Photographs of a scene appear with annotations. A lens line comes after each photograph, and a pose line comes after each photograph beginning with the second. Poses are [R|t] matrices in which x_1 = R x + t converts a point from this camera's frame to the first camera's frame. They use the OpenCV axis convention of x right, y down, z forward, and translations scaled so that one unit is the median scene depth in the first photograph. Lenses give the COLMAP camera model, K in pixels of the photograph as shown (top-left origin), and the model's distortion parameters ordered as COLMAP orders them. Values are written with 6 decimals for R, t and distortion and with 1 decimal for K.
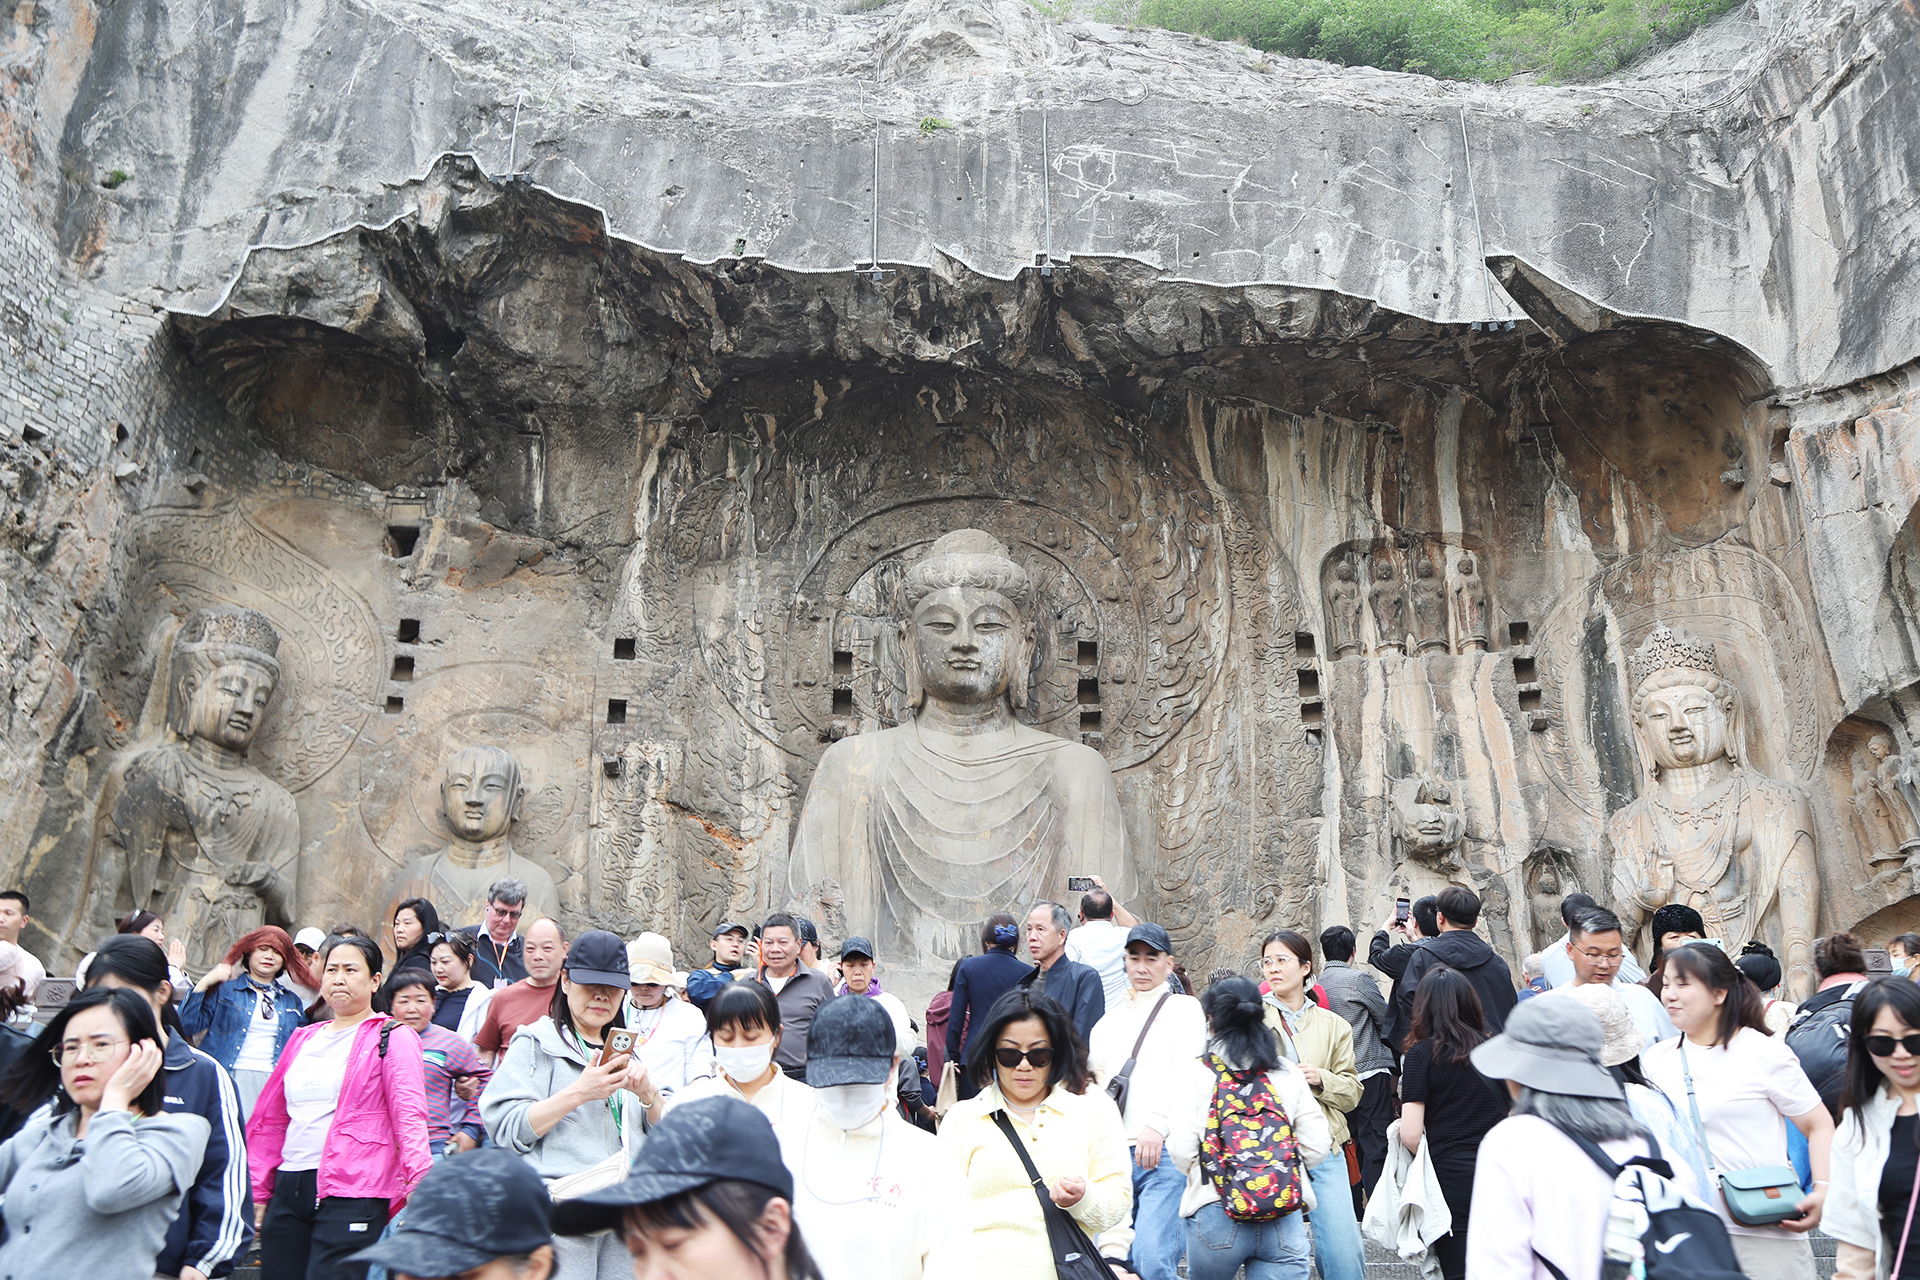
lens RADIAL K [[1735.2, 0, 973.9], [0, 1735.2, 646.1], [0, 0, 1]] dist [-0.020559, 0.004887]
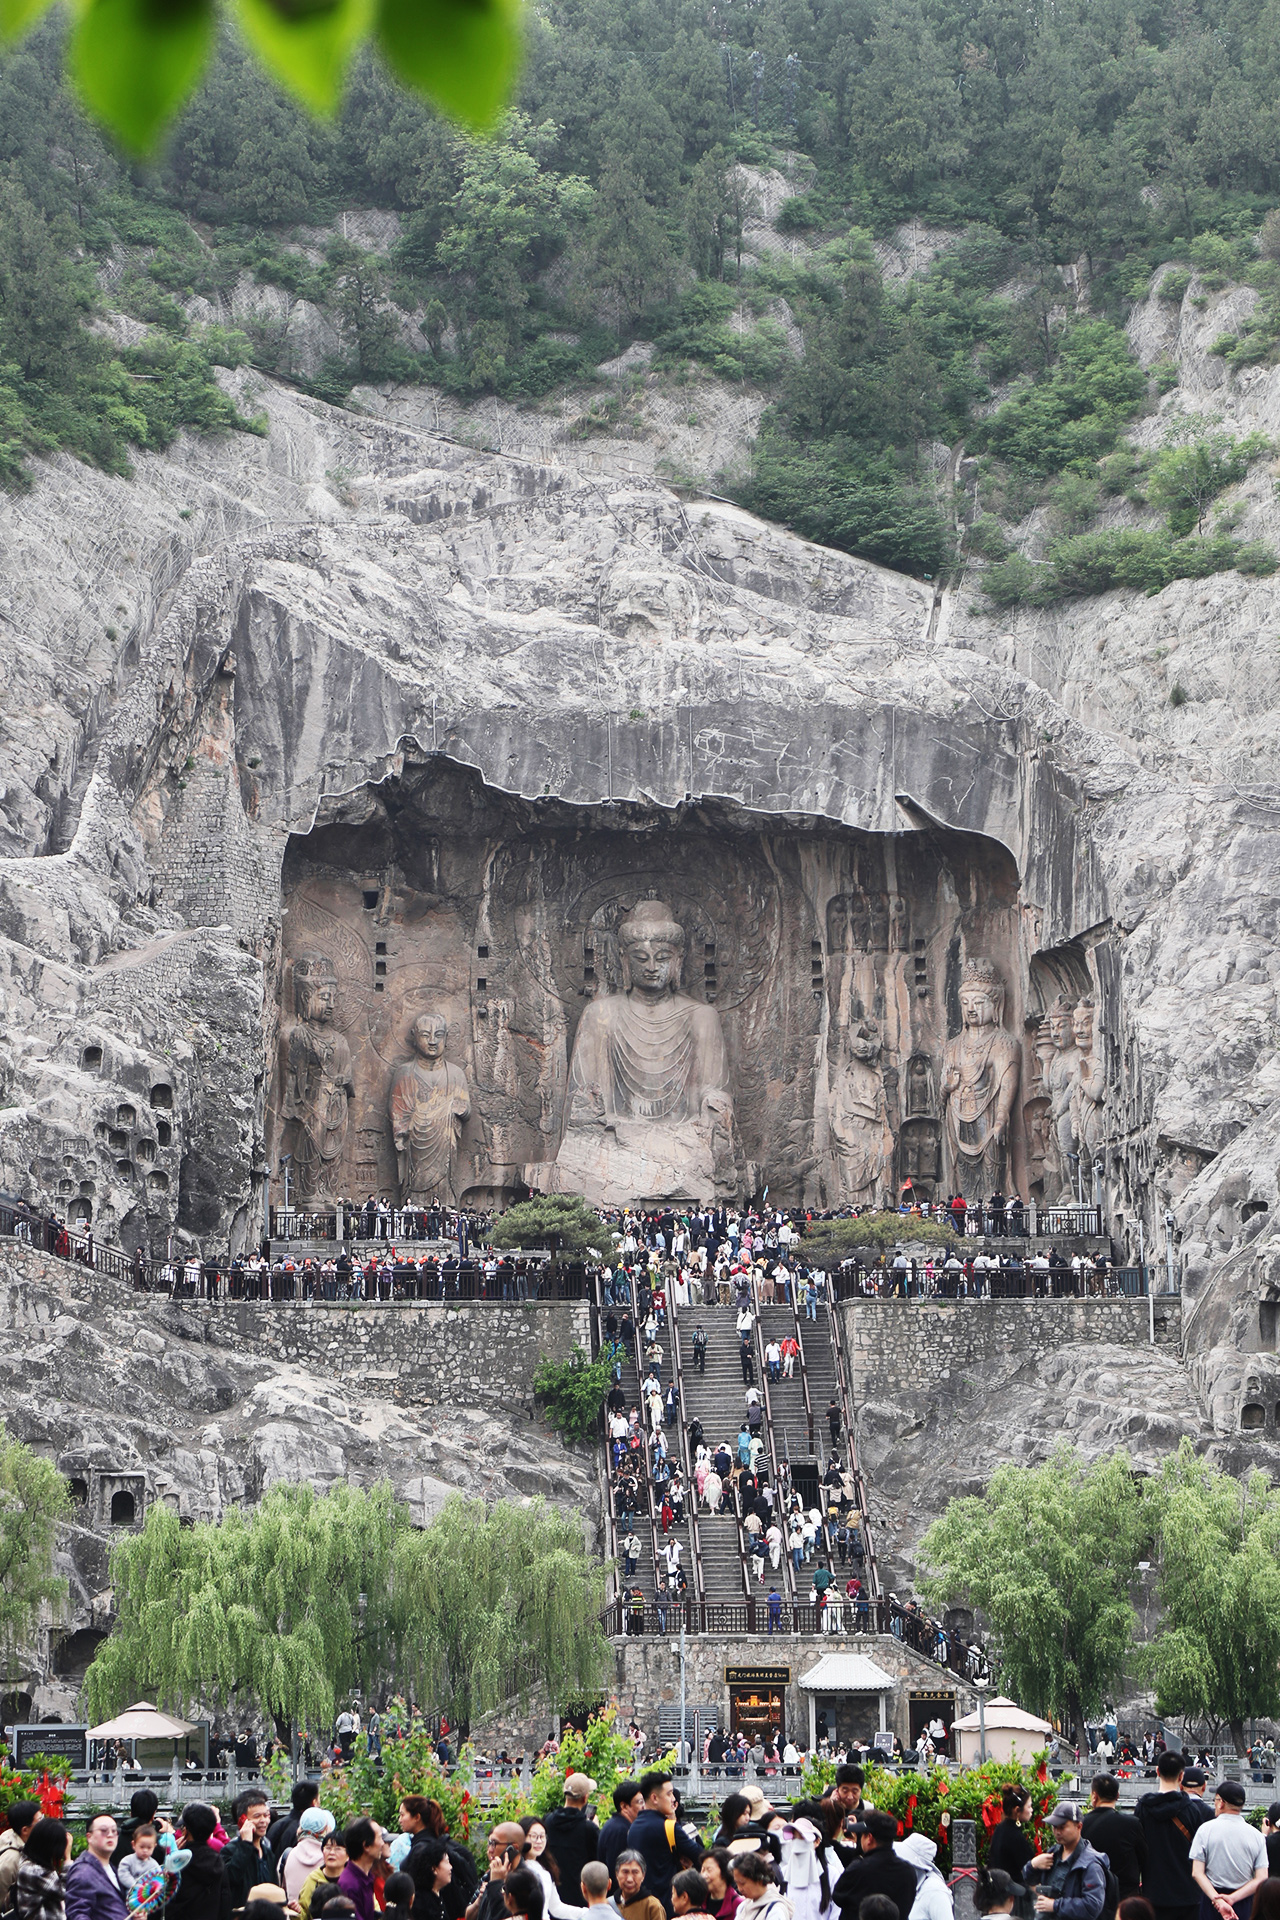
lens RADIAL K [[5939.9, 0, 638.8], [0, 5939.9, 961.1], [0, 0, 1]] dist [-0.108965, 0.000000]
pose [[0.999642, -0.004130, 0.026451, -0.208432], [-0.004632, 0.946451, 0.322814, -2.303772], [-0.026368, -0.322820, 0.946093, -5.767305]]
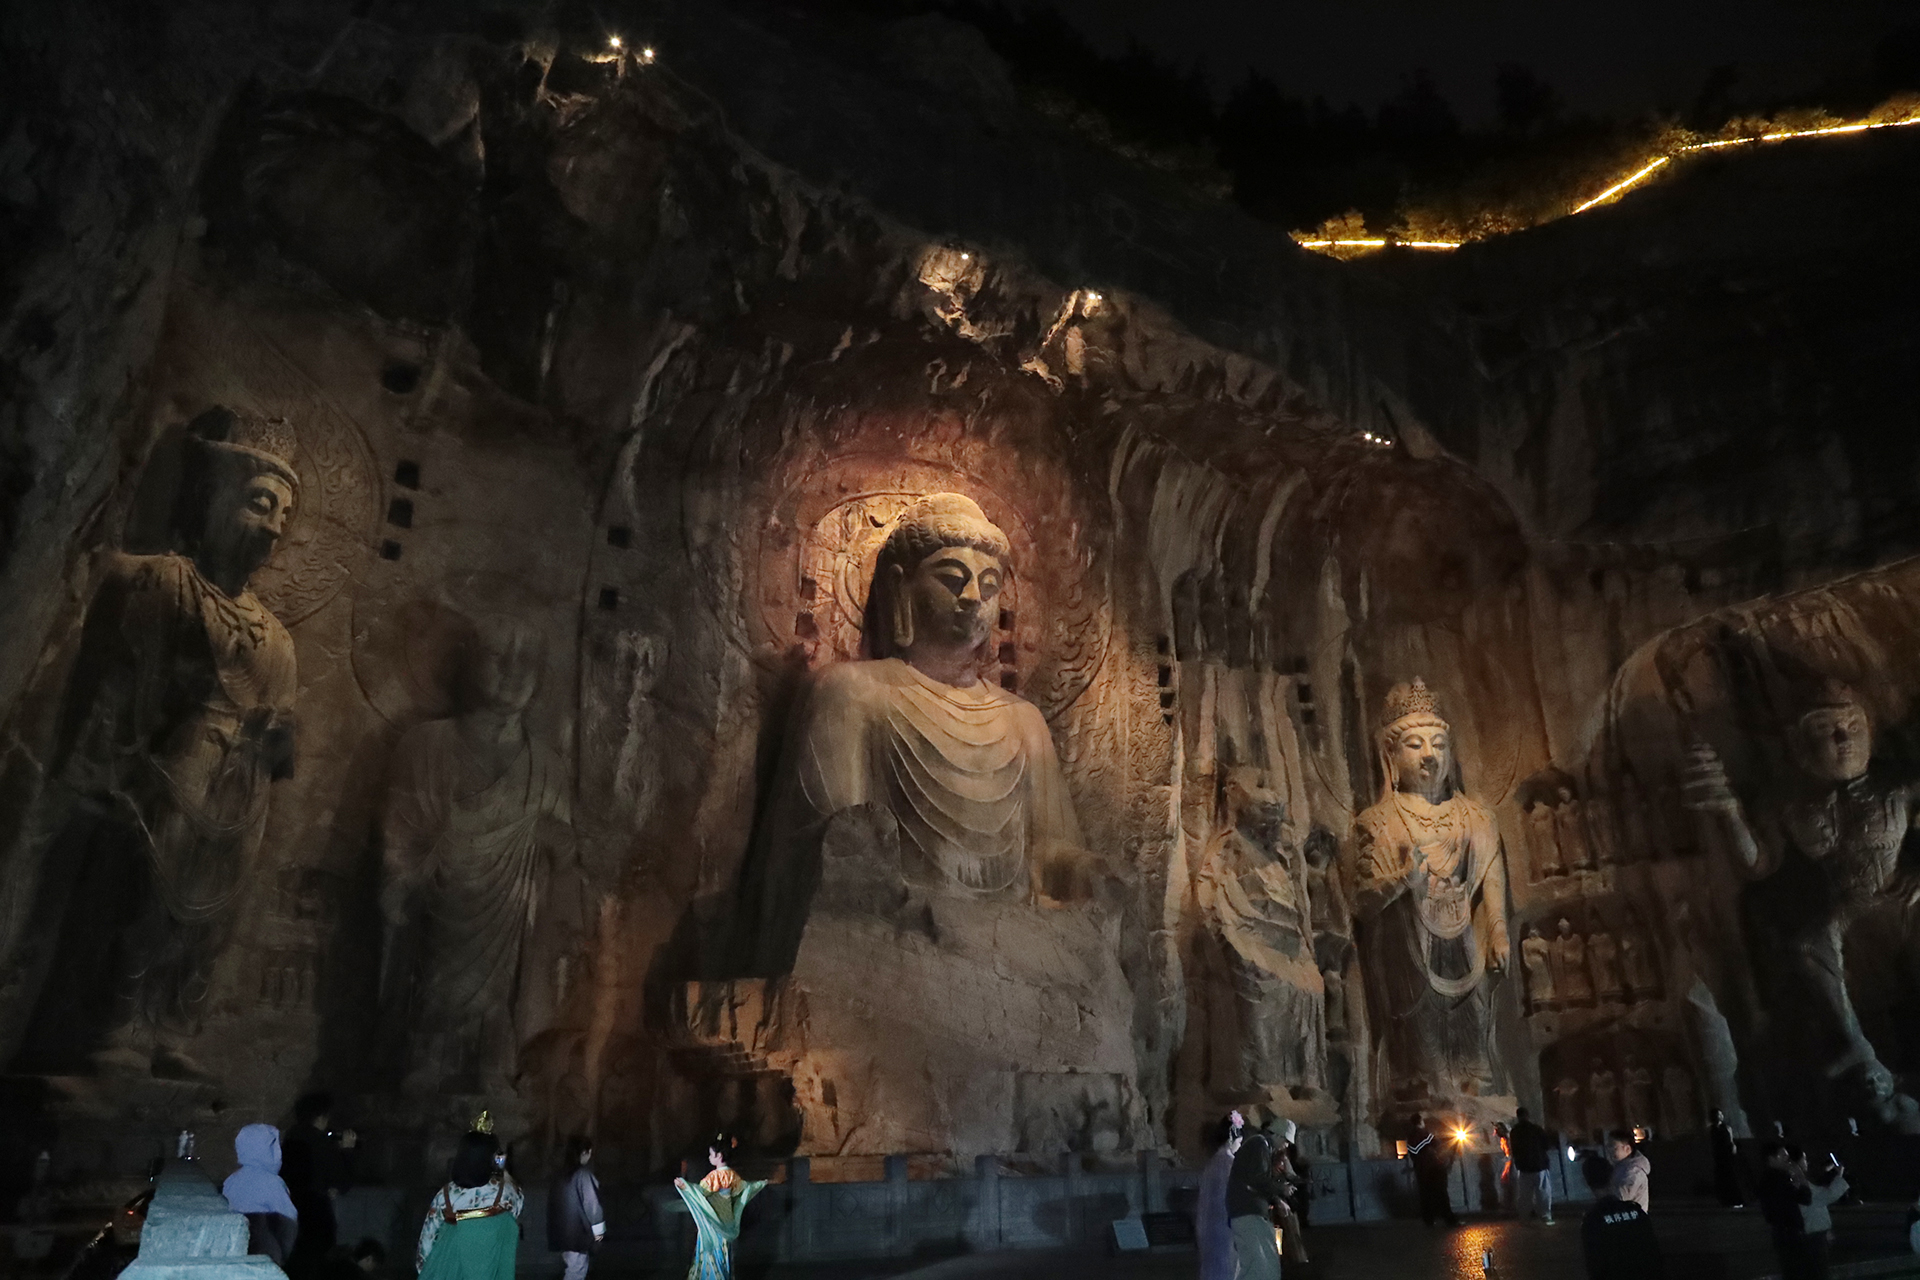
lens RADIAL K [[1290.4, 0, 963.2], [0, 1290.4, 659.2], [0, 0, 1]] dist [-0.108723, 0.013342]
pose [[0.873019, 0.160122, 0.460650, -0.365230], [-0.185568, 0.982579, 0.010142, 0.027296], [-0.451001, -0.094336, 0.887524, 0.255836]]
